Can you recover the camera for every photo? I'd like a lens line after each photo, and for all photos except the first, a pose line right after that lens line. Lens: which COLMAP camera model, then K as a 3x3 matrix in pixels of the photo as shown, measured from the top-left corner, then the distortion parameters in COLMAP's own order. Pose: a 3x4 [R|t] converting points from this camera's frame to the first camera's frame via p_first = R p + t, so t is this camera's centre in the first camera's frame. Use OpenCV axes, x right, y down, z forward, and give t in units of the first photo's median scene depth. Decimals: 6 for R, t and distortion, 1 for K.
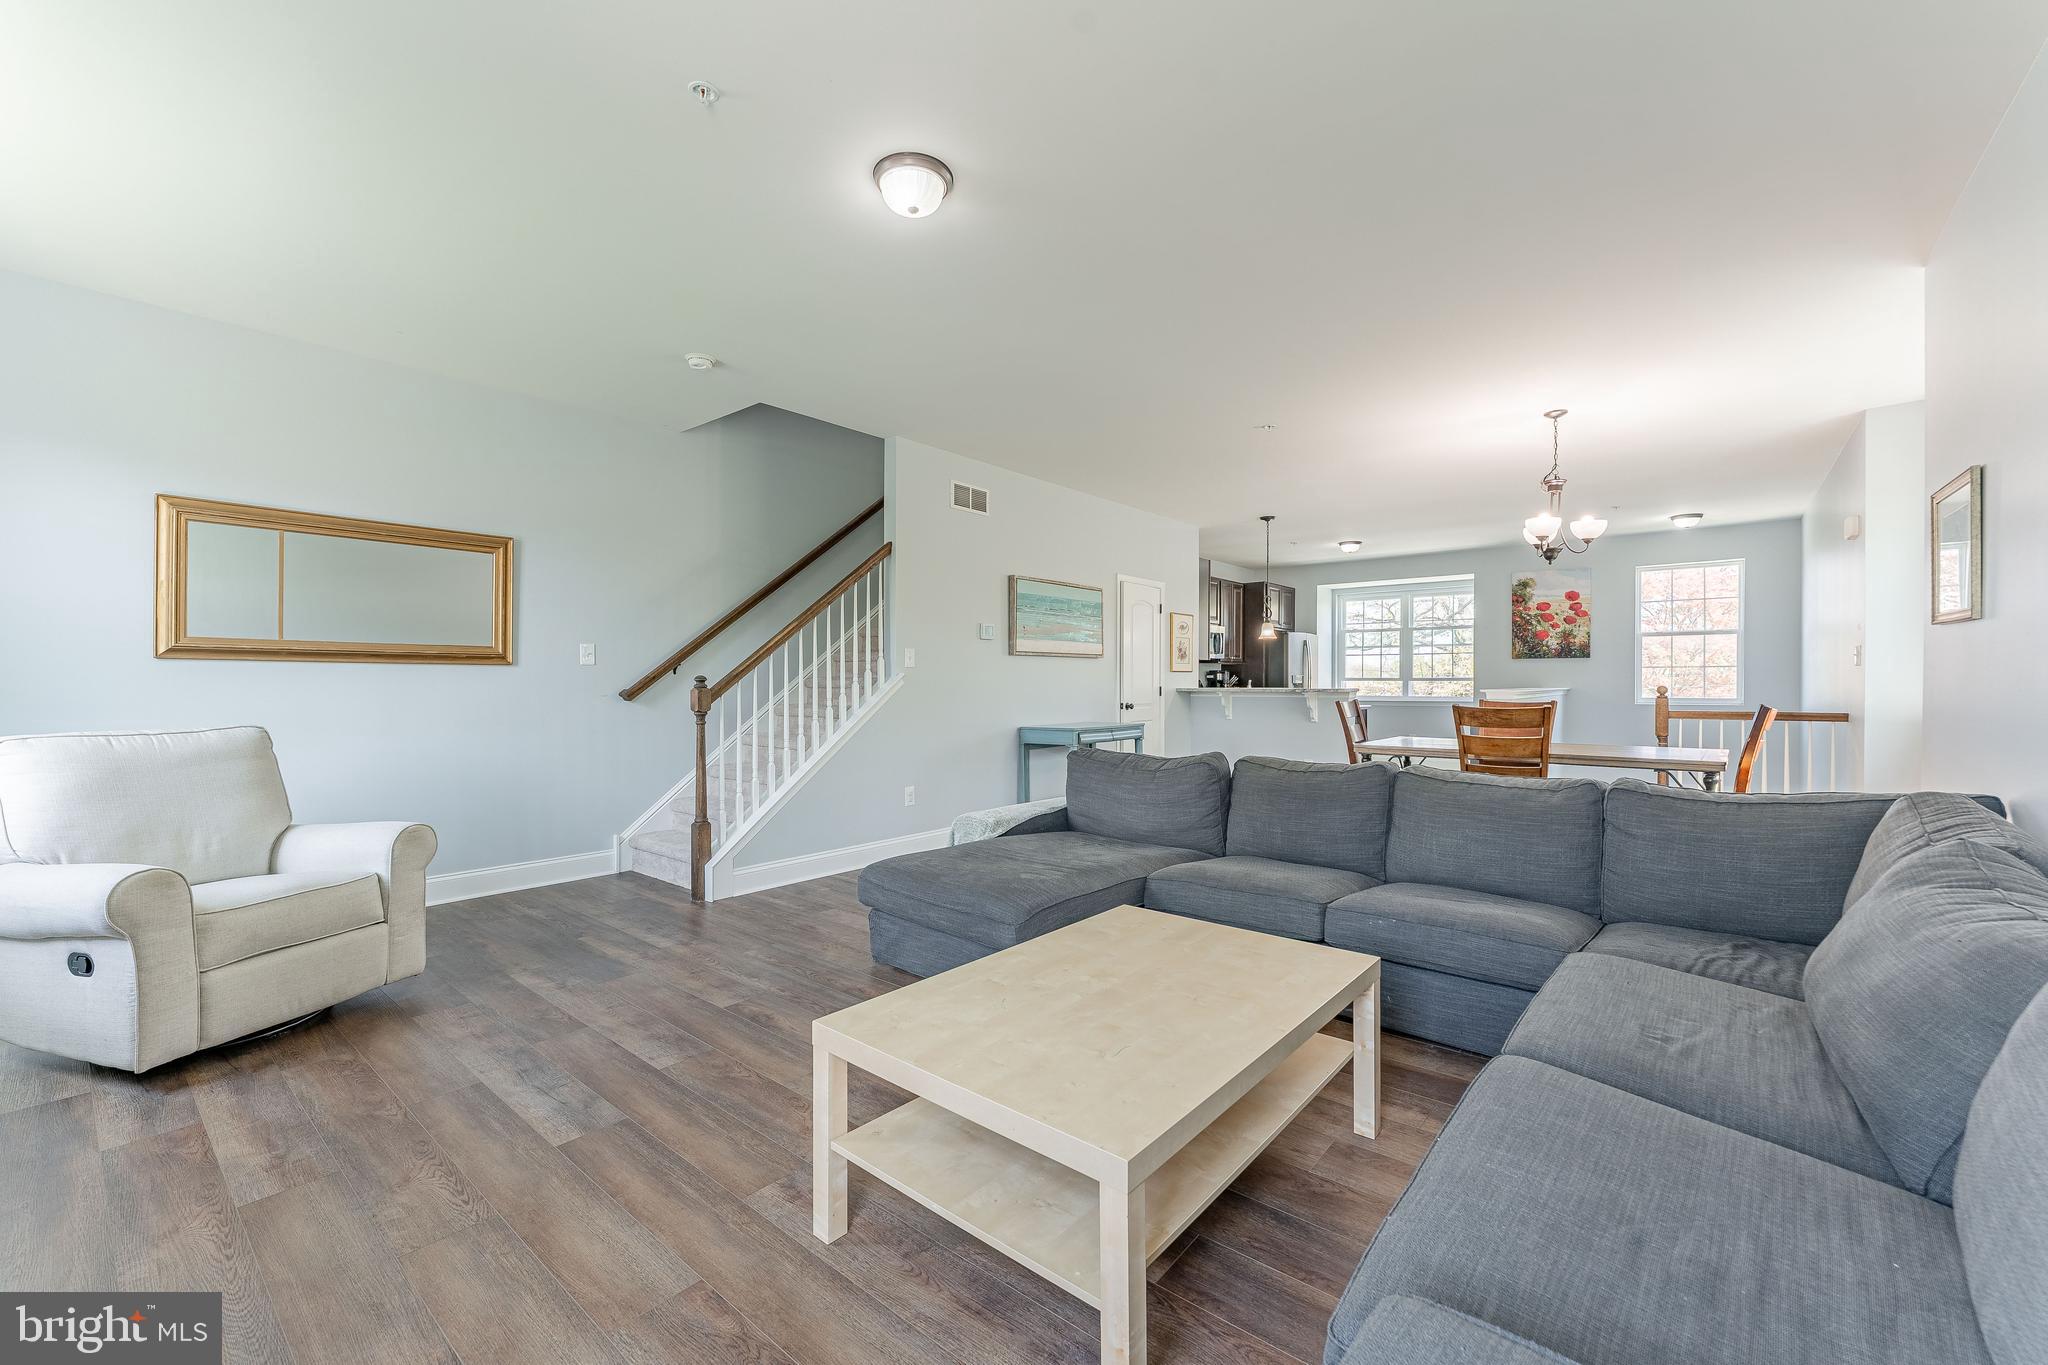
lens RADIAL K [[819.9, 0, 1018.0], [0, 819.9, 685.9], [0, 0, 1]] dist [-0.000521, 0.000092]
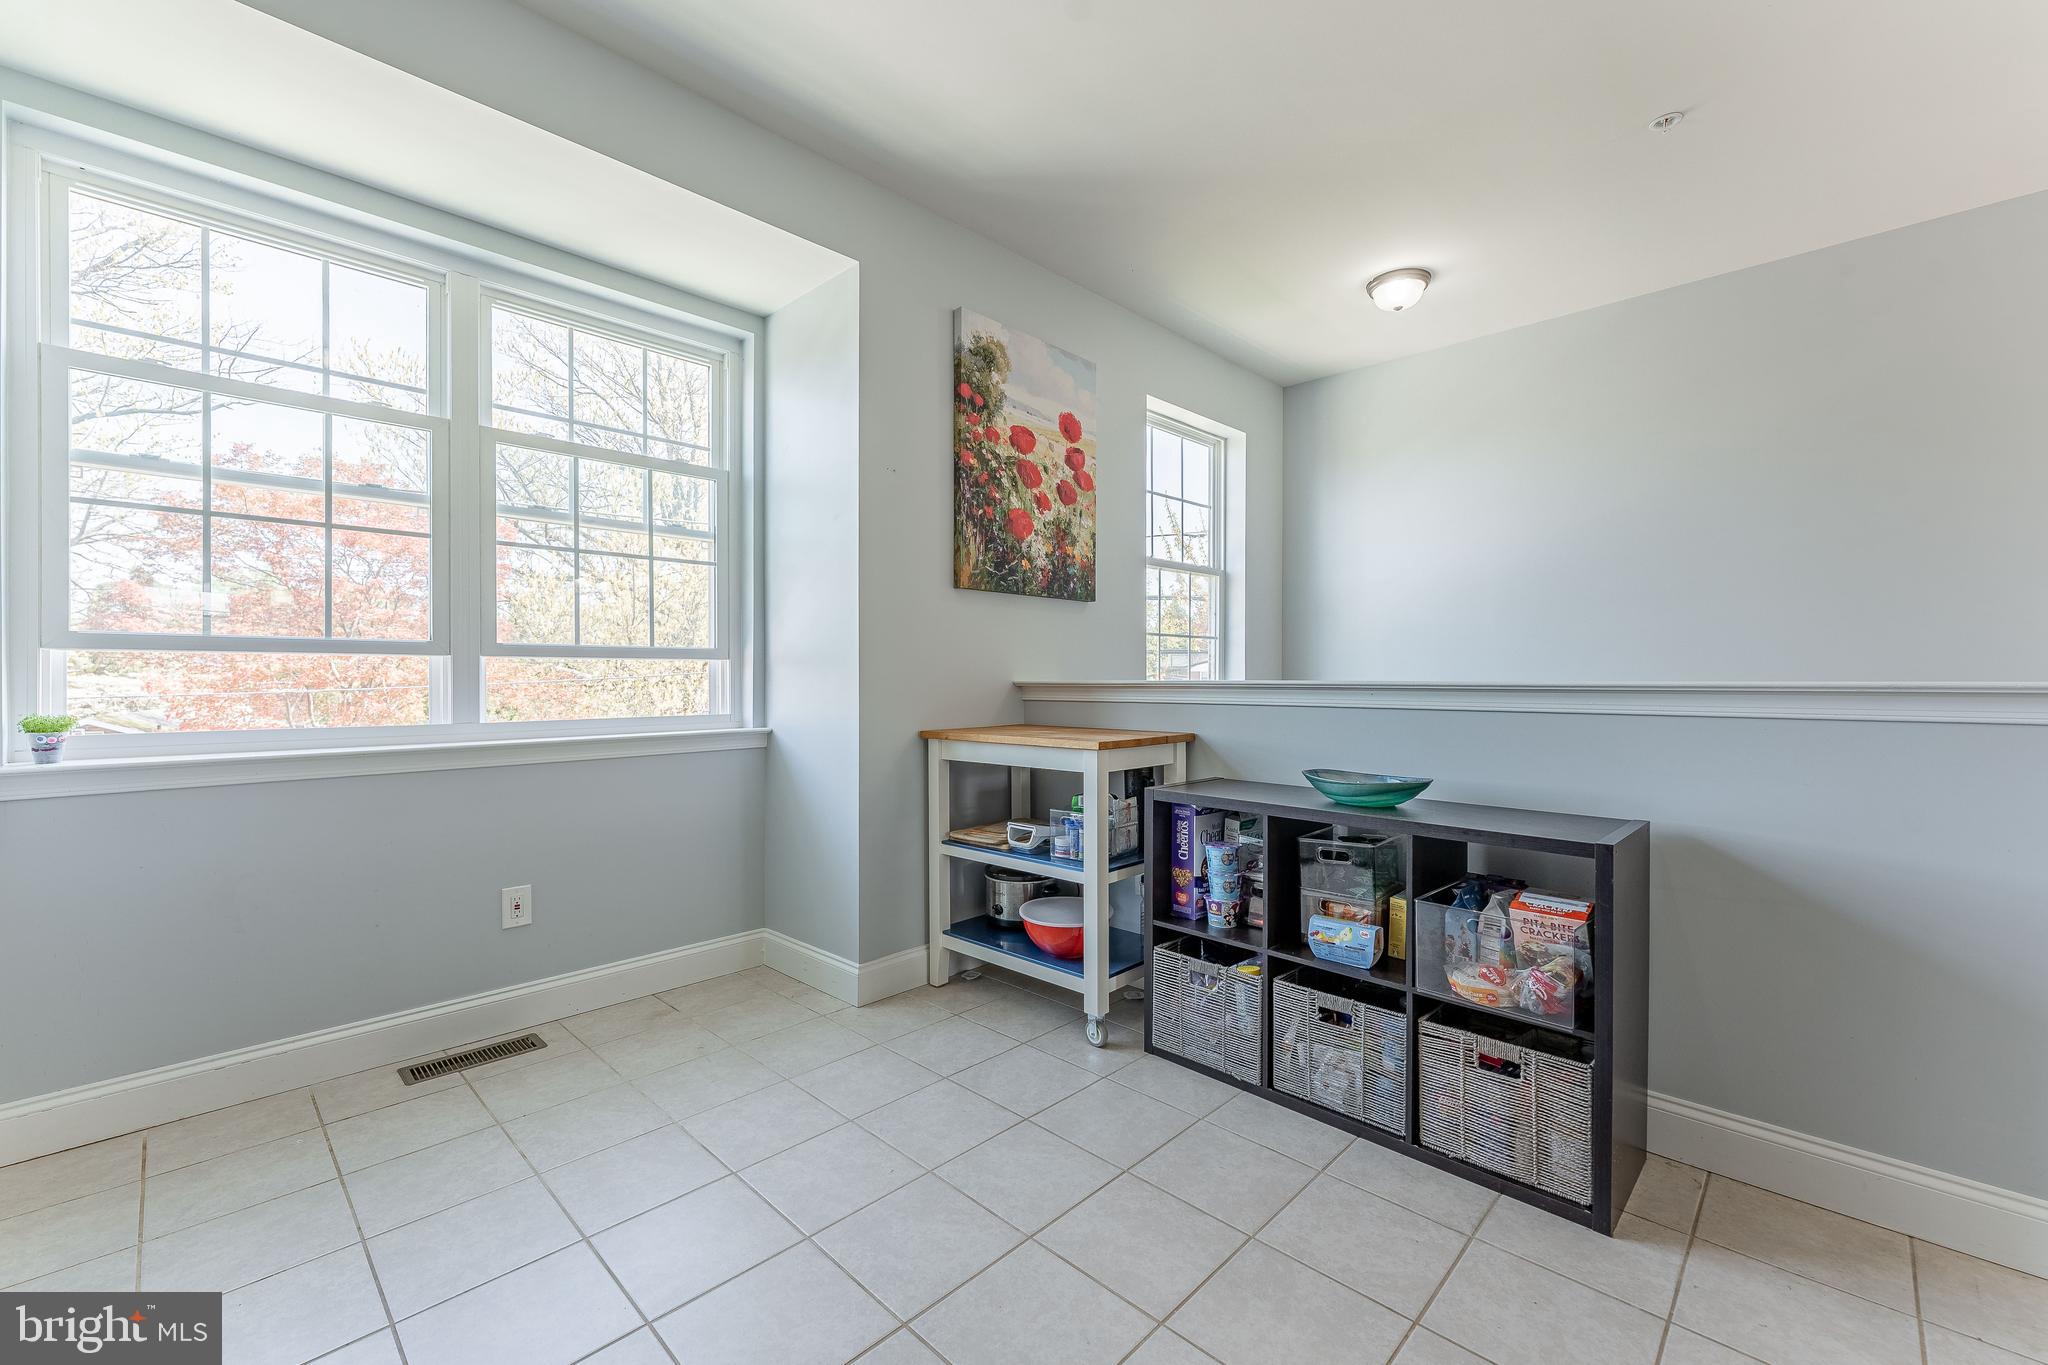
lens RADIAL K [[842.1, 0, 1038.7], [0, 842.1, 684.5], [0, 0, 1]] dist [-0.002590, -0.000174]
pose [[0.077148, -0.008271, 0.996985, 0.304005], [0.005405, 0.999954, 0.007878, 0.000948], [-0.997005, 0.004781, 0.077189, 0.990496]]
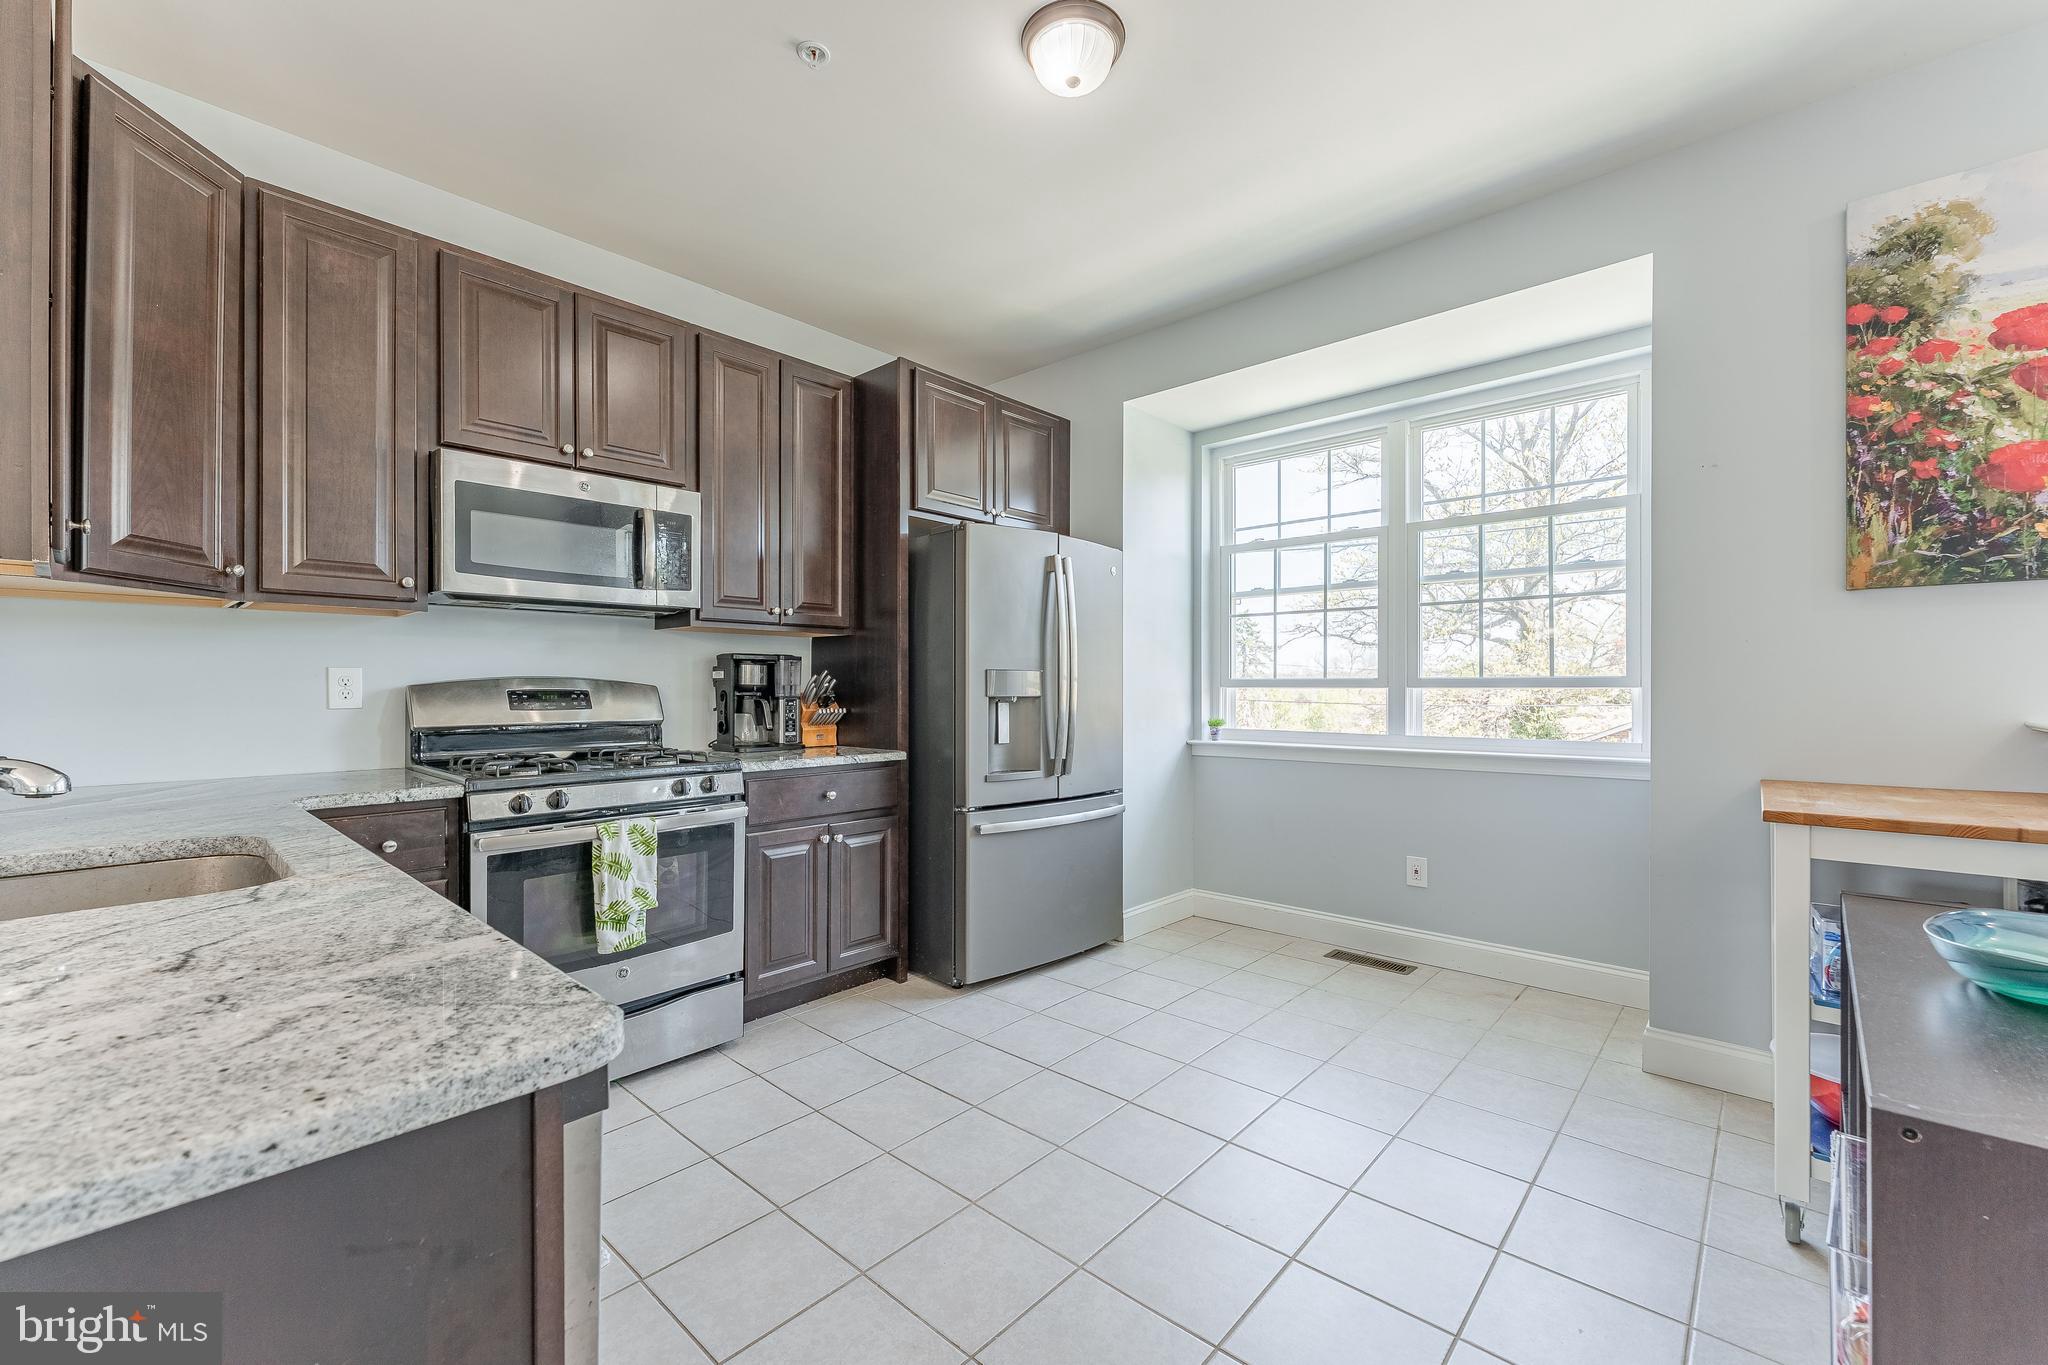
lens RADIAL K [[831.2, 0, 995.4], [0, 831.2, 687.8], [0, 0, 1]] dist [-0.001204, -0.000505]
pose [[0.997290, -0.001353, -0.073553, 0.406564], [0.001036, 0.999990, -0.004351, -0.005976], [0.073558, 0.004263, 0.997282, 0.793913]]
